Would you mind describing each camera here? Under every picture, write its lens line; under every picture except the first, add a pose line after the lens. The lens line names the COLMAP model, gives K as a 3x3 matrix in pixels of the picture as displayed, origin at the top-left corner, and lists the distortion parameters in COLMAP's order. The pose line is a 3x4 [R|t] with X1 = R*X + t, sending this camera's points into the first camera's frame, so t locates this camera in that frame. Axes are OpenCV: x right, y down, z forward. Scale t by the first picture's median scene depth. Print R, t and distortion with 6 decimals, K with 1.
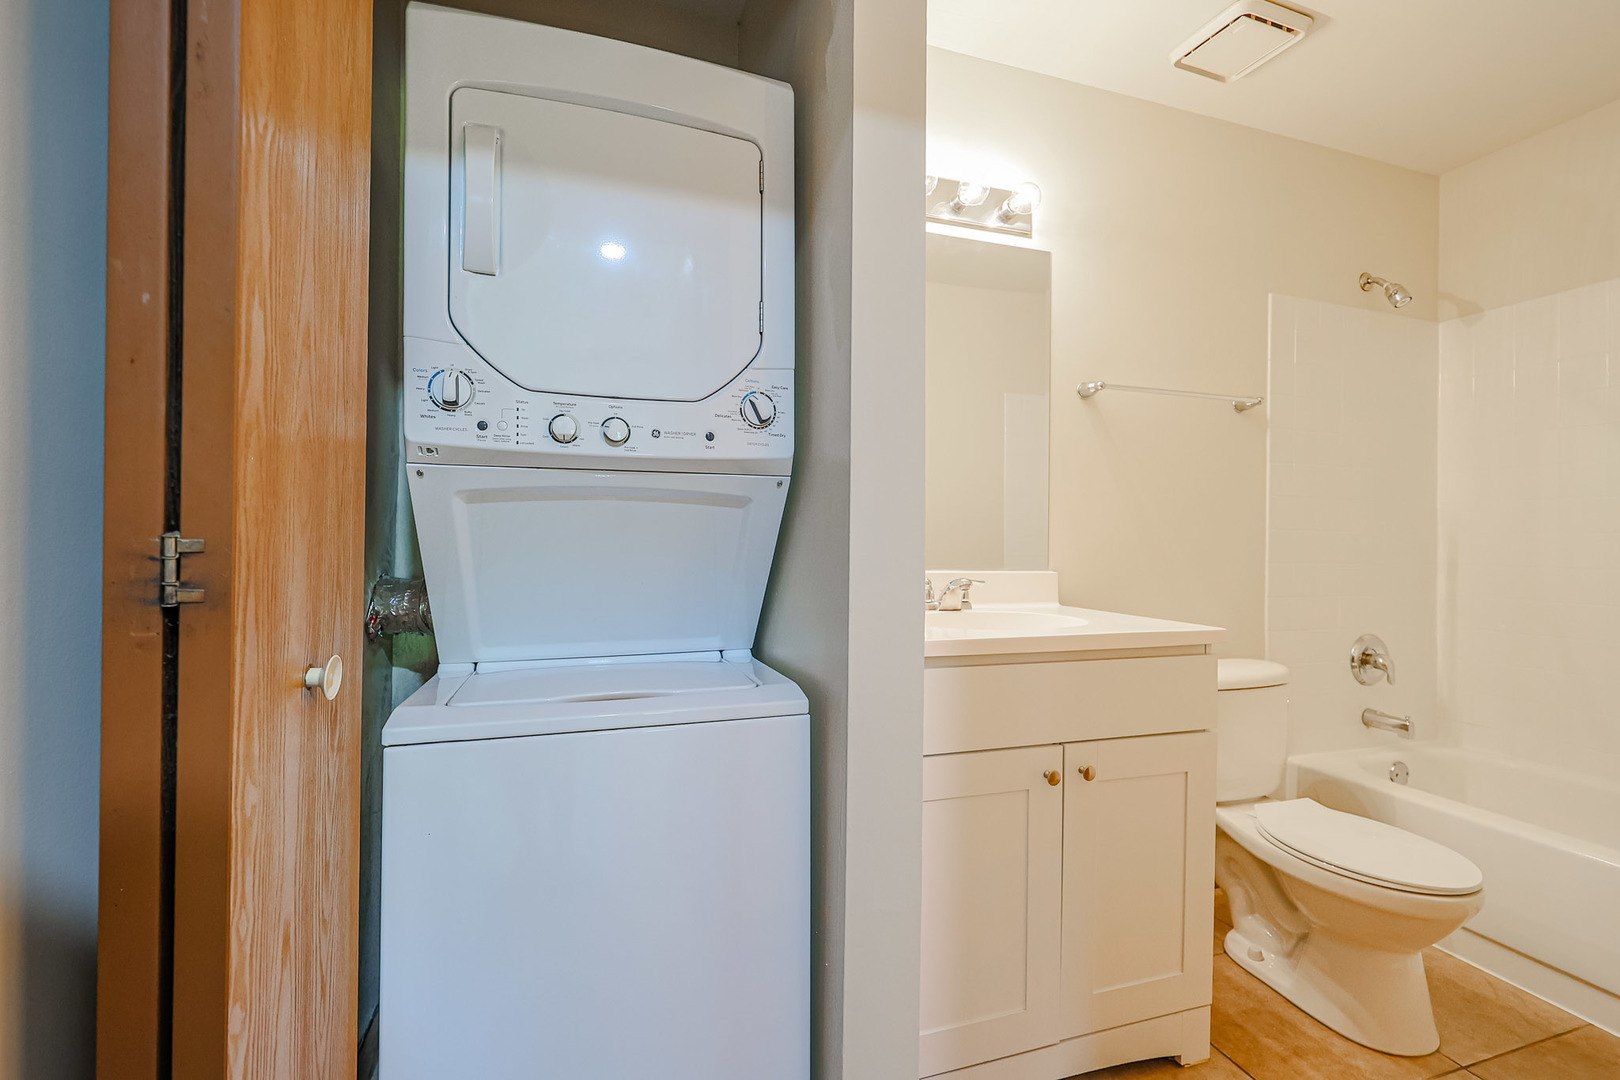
lens RADIAL K [[690.9, 0, 805.2], [0, 690.9, 538.3], [0, 0, 1]] dist [-0.000267, -0.000008]
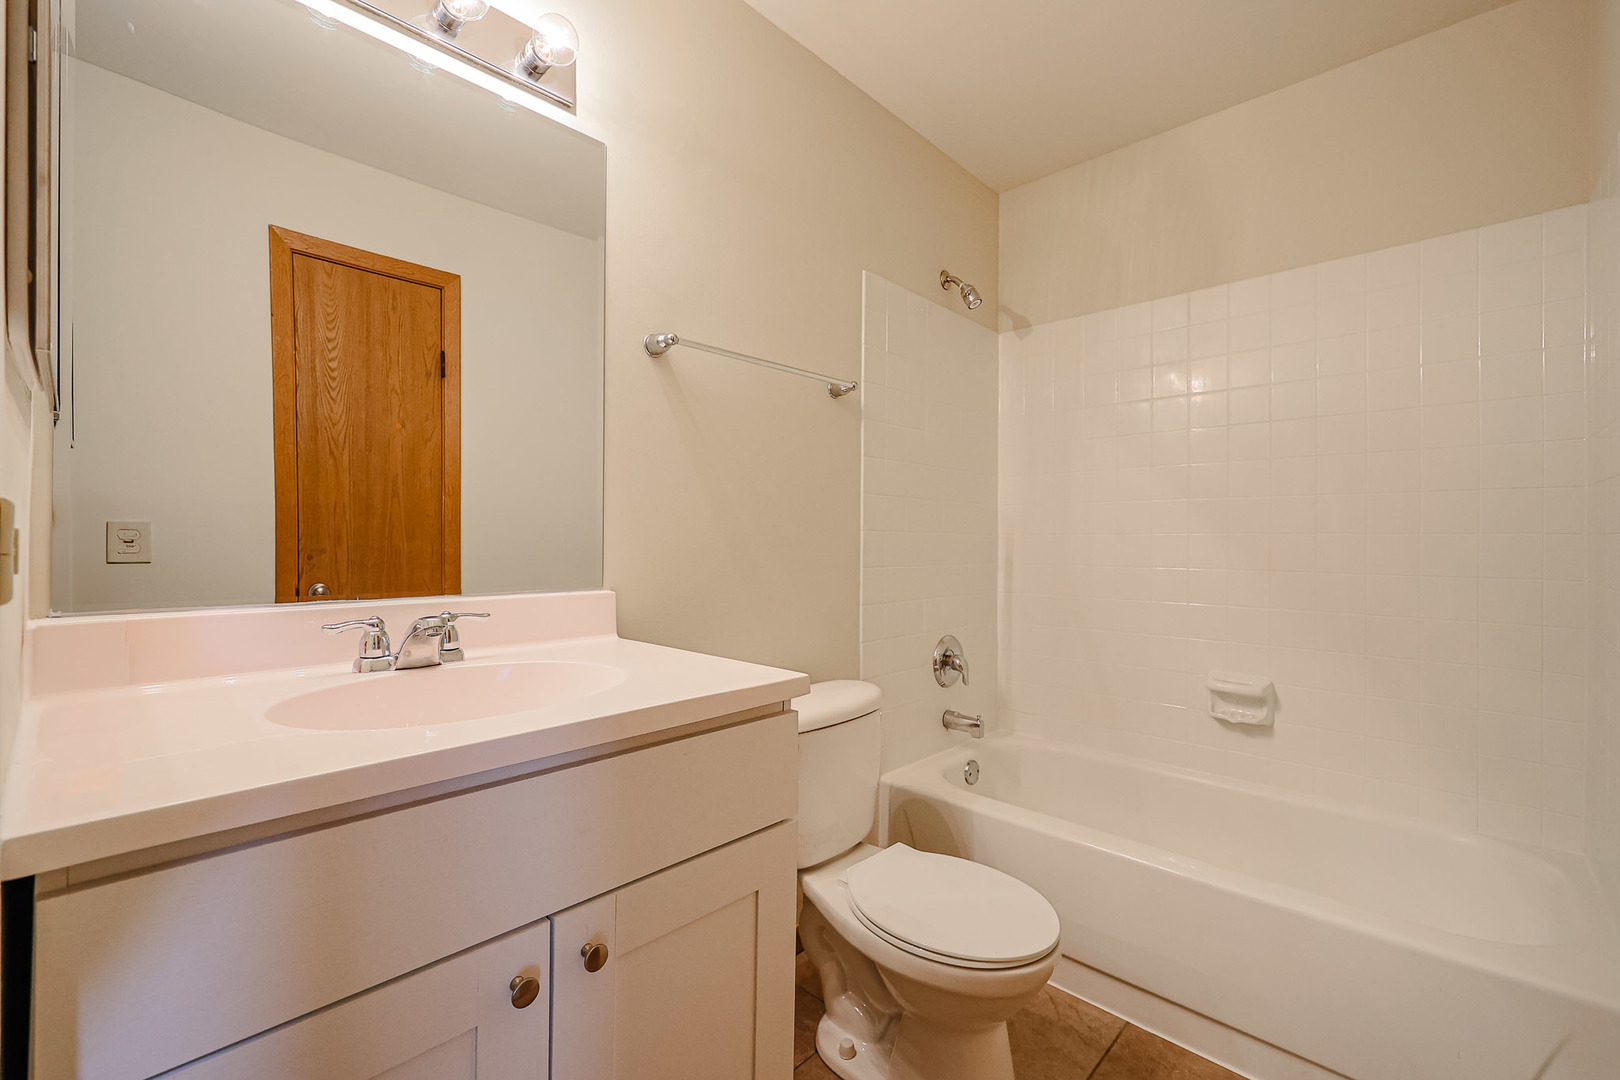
lens RADIAL K [[690.9, 0, 807.3], [0, 690.9, 535.4], [0, 0, 1]] dist [-0.000267, -0.000008]
pose [[0.876988, -0.003863, 0.480497, 0.170697], [0.001654, 0.999986, 0.005020, -0.011229], [-0.480509, -0.003608, 0.876982, 0.239356]]
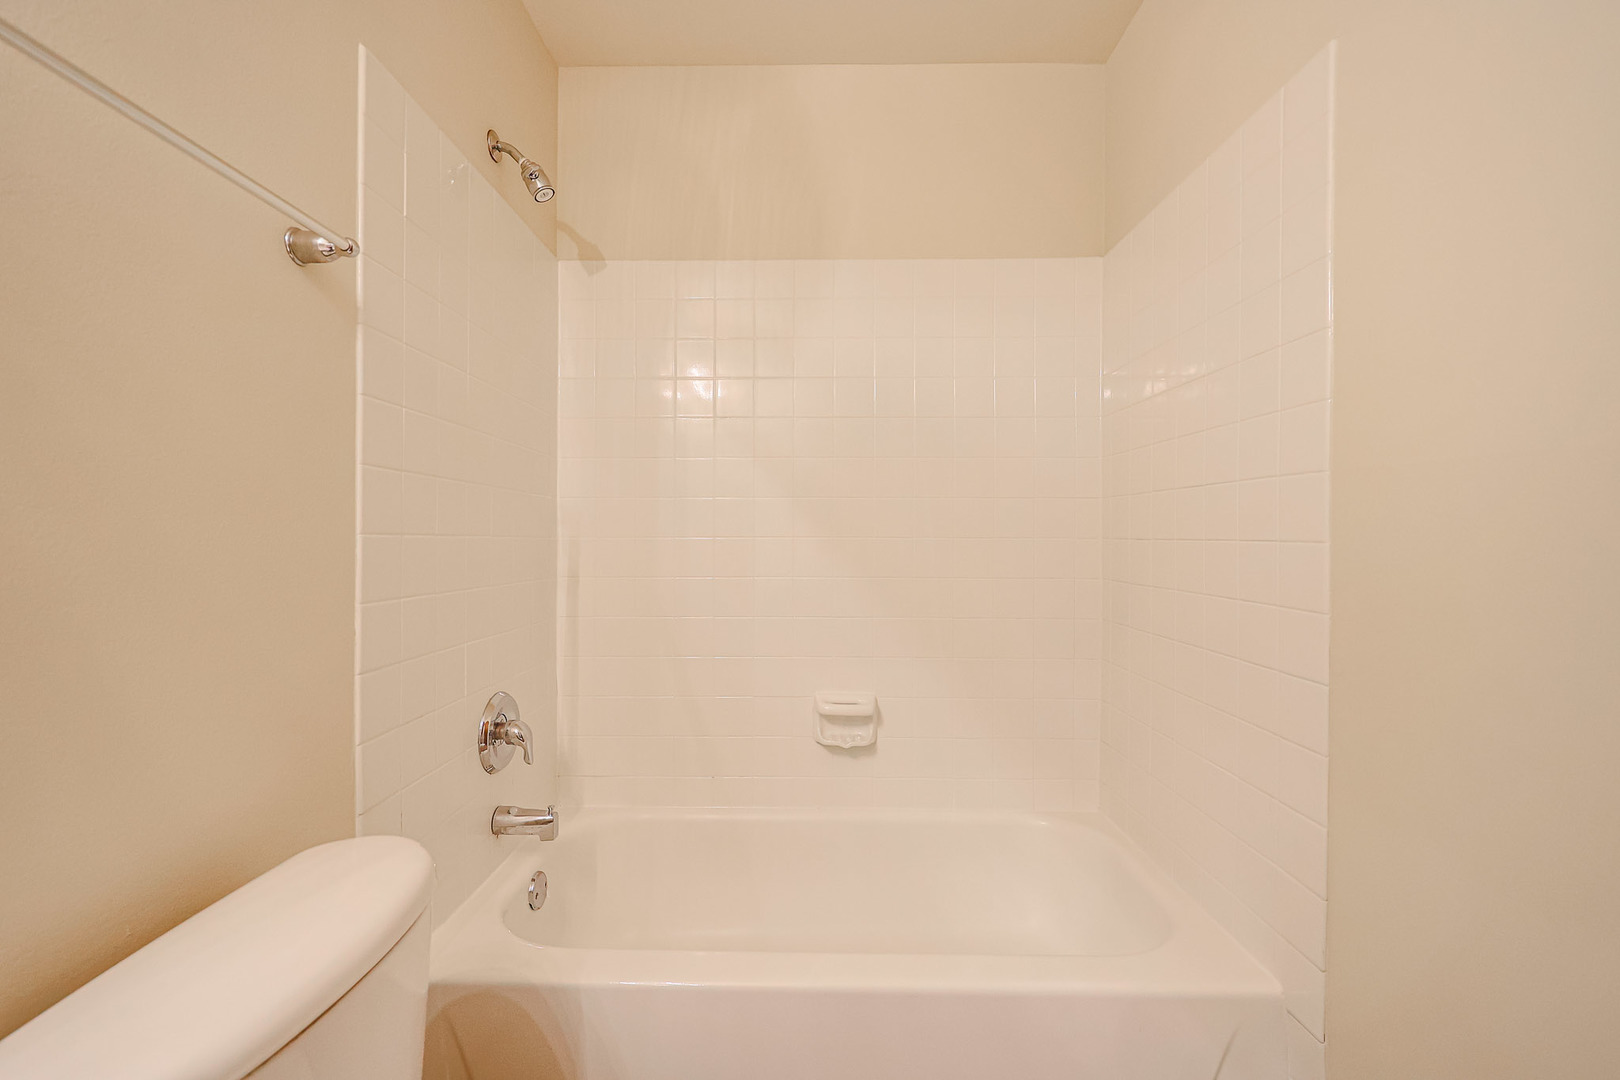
lens RADIAL K [[690.9, 0, 810.6], [0, 690.9, 539.5], [0, 0, 1]] dist [-0.000267, -0.000008]
pose [[0.319666, -0.010748, 0.947469, 0.312668], [-0.003882, 0.999912, 0.012653, -0.016290], [-0.947522, -0.007723, 0.319596, 0.545866]]
